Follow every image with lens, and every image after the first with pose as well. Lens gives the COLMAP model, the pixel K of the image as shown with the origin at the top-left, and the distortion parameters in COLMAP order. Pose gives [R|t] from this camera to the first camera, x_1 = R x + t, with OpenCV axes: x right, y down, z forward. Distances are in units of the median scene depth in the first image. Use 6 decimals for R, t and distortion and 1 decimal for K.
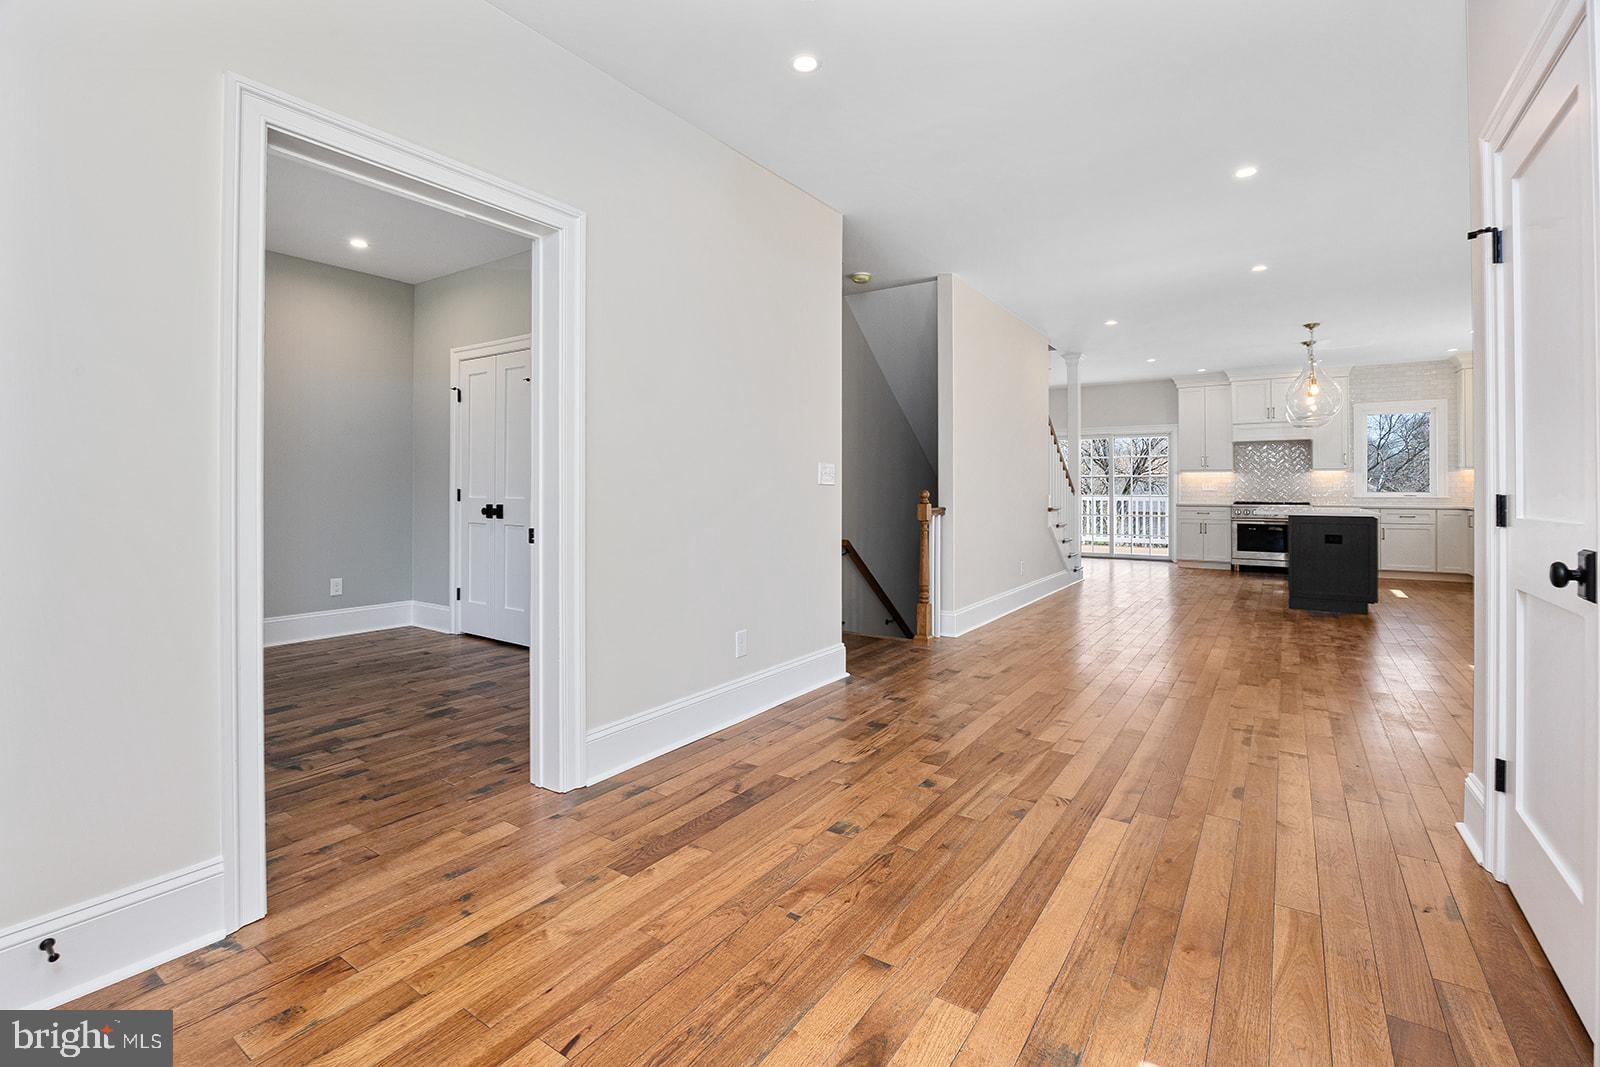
lens RADIAL K [[714.2, 0, 797.3], [0, 714.2, 489.4], [0, 0, 1]] dist [-0.016128, 0.000021]
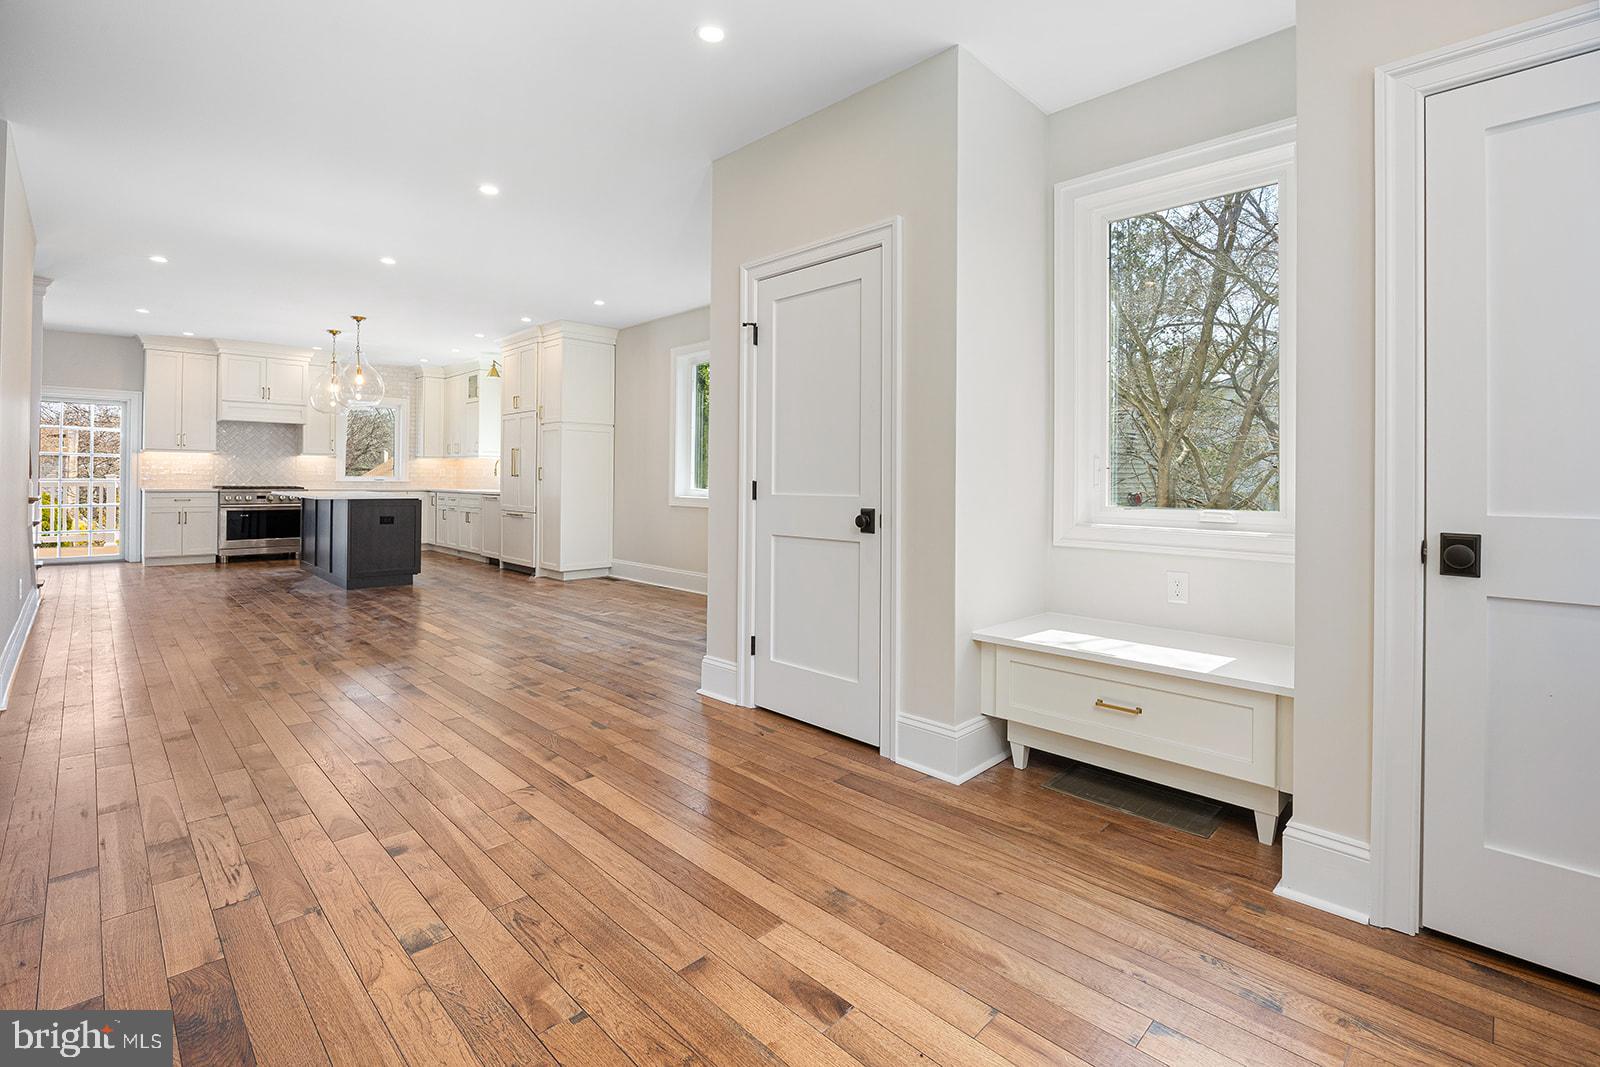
lens RADIAL K [[714.2, 0, 797.3], [0, 714.2, 489.4], [0, 0, 1]] dist [-0.016128, 0.000021]
pose [[0.174621, -0.012384, 0.984558, -0.448826], [-0.011053, 0.999833, 0.014537, -0.000536], [-0.984574, -0.013420, 0.174455, 0.387688]]
